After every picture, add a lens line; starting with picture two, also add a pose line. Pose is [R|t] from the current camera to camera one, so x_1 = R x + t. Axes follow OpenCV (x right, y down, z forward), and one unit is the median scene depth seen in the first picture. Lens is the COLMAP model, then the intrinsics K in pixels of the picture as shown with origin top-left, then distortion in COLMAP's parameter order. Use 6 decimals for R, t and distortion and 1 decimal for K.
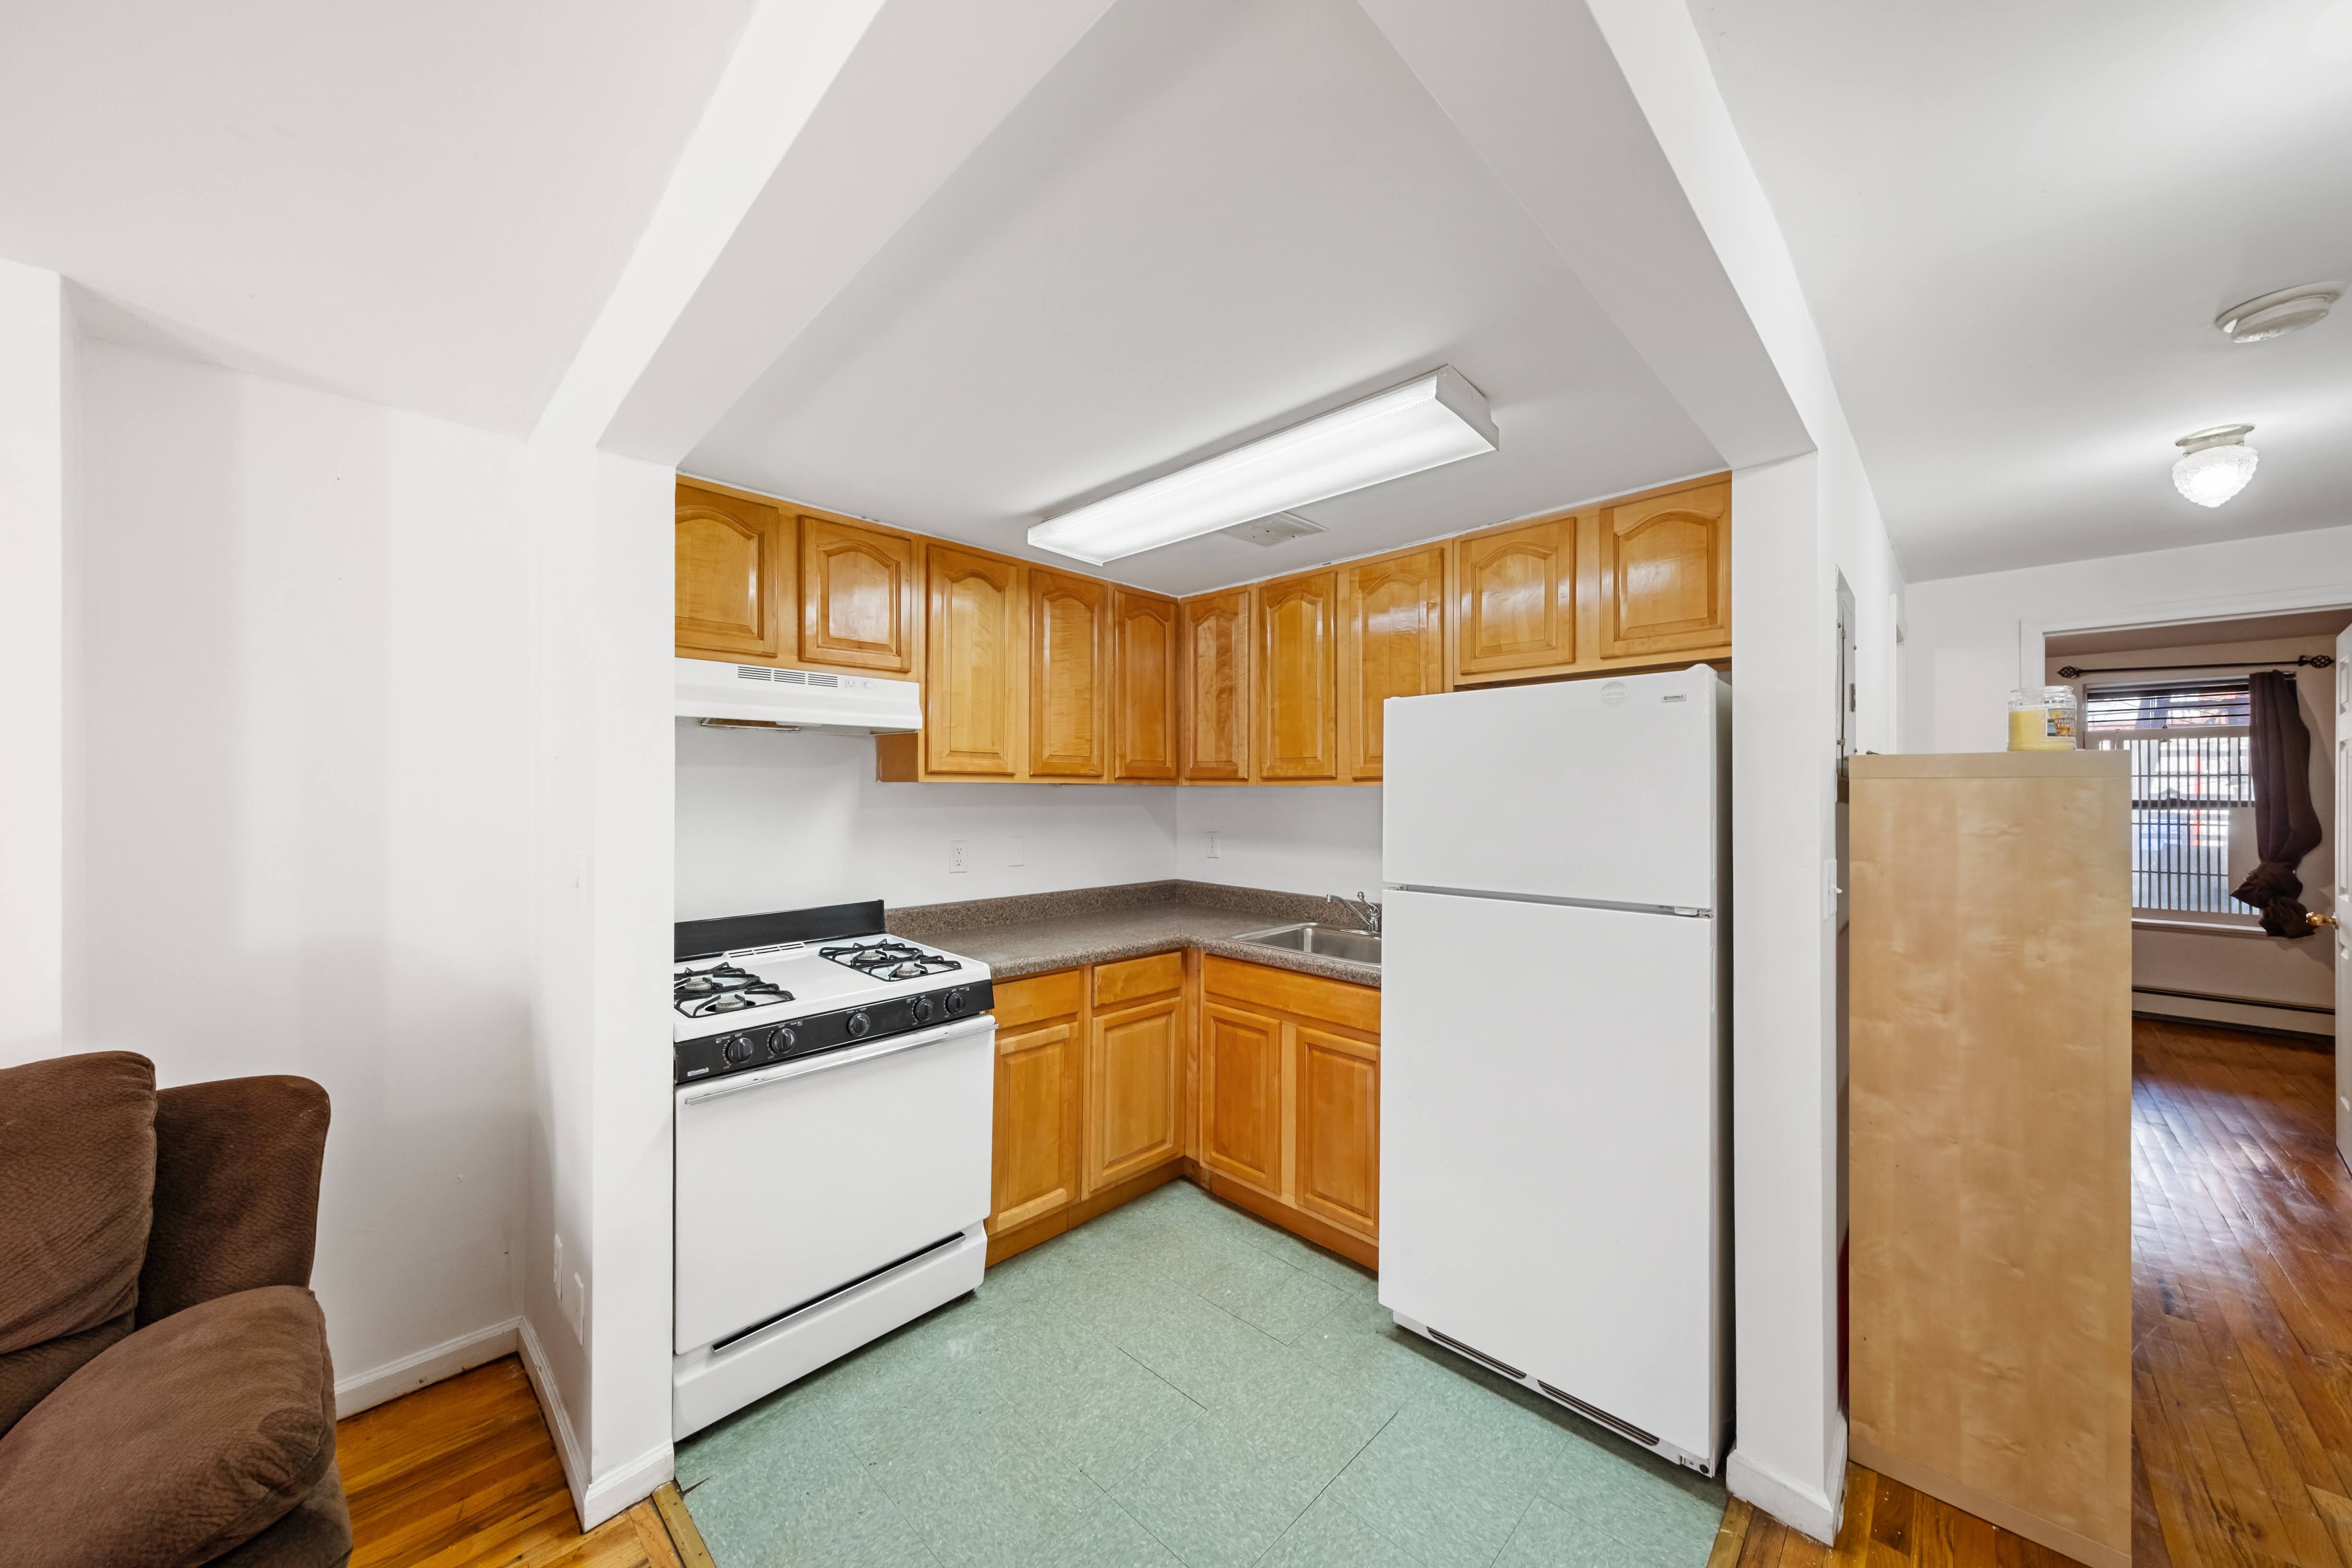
lens RADIAL K [[803.9, 0, 1176.0], [0, 803.9, 784.0], [0, 0, 1]] dist [0.000507, 0.000106]
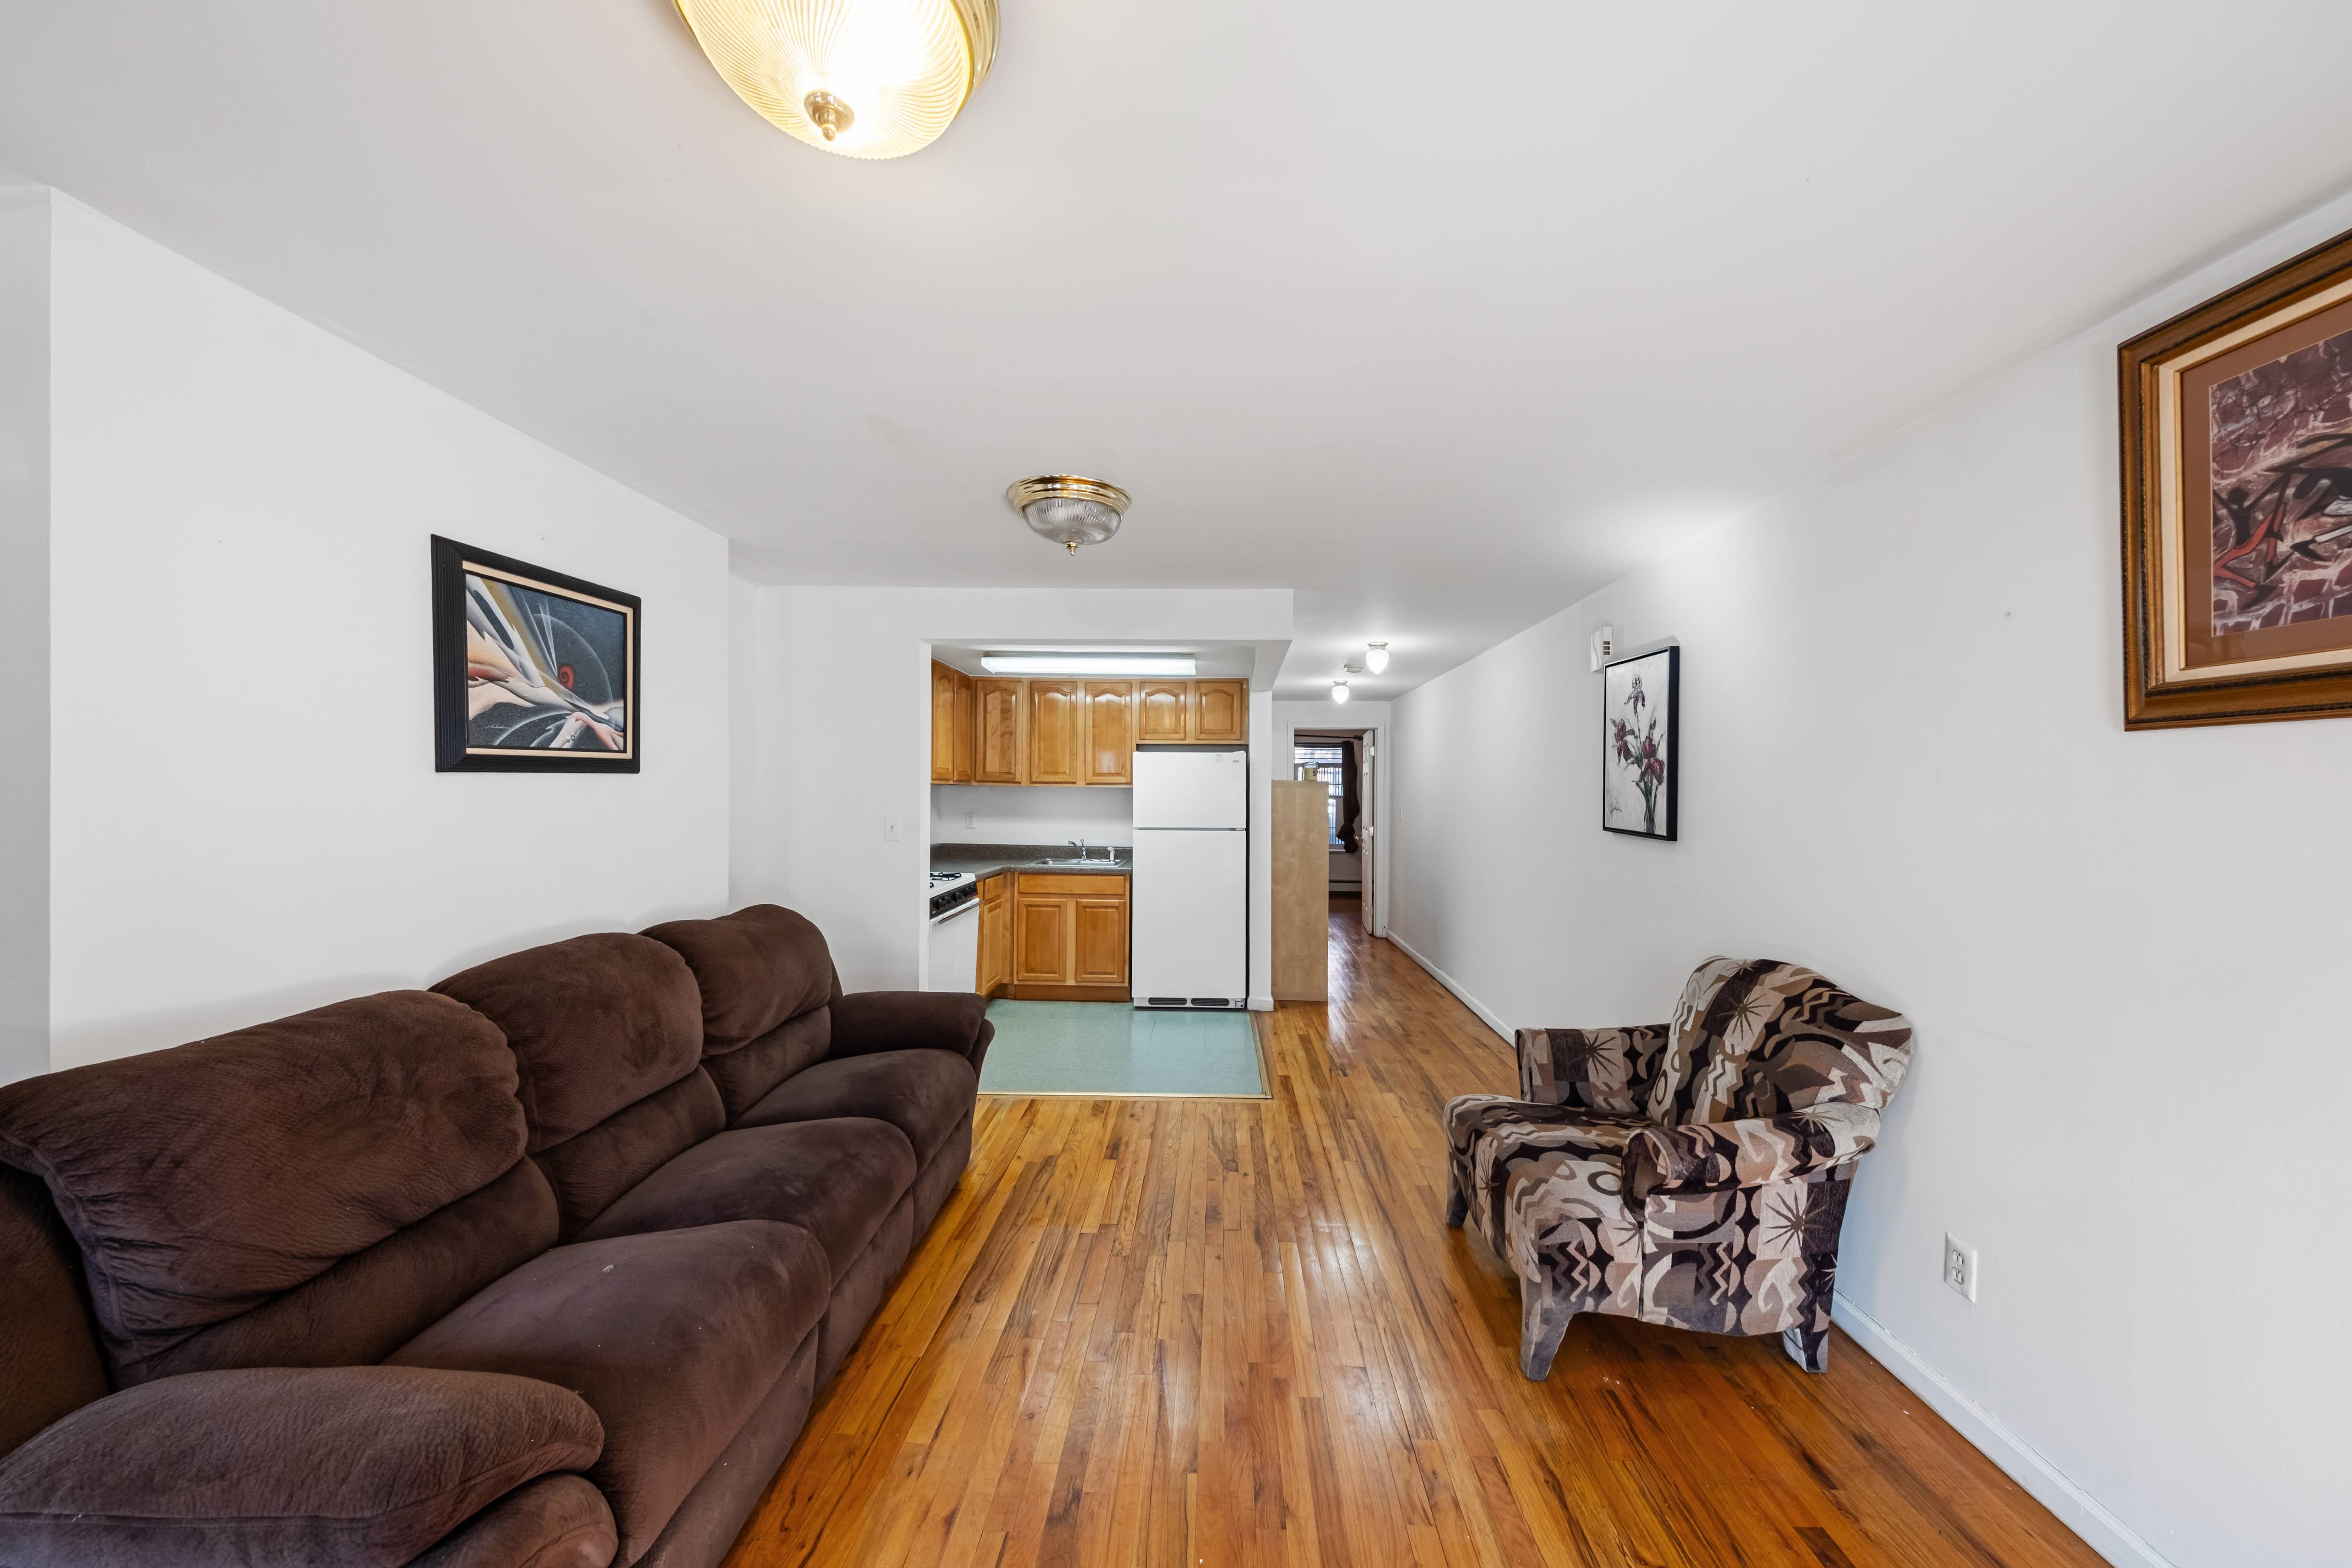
lens RADIAL K [[803.9, 0, 1176.0], [0, 803.9, 784.0], [0, 0, 1]] dist [0.000507, 0.000106]
pose [[0.741268, 0.010795, 0.671122, -1.078078], [-0.011545, 0.999928, -0.003332, 0.000459], [-0.671110, -0.005278, 0.741339, -0.750079]]
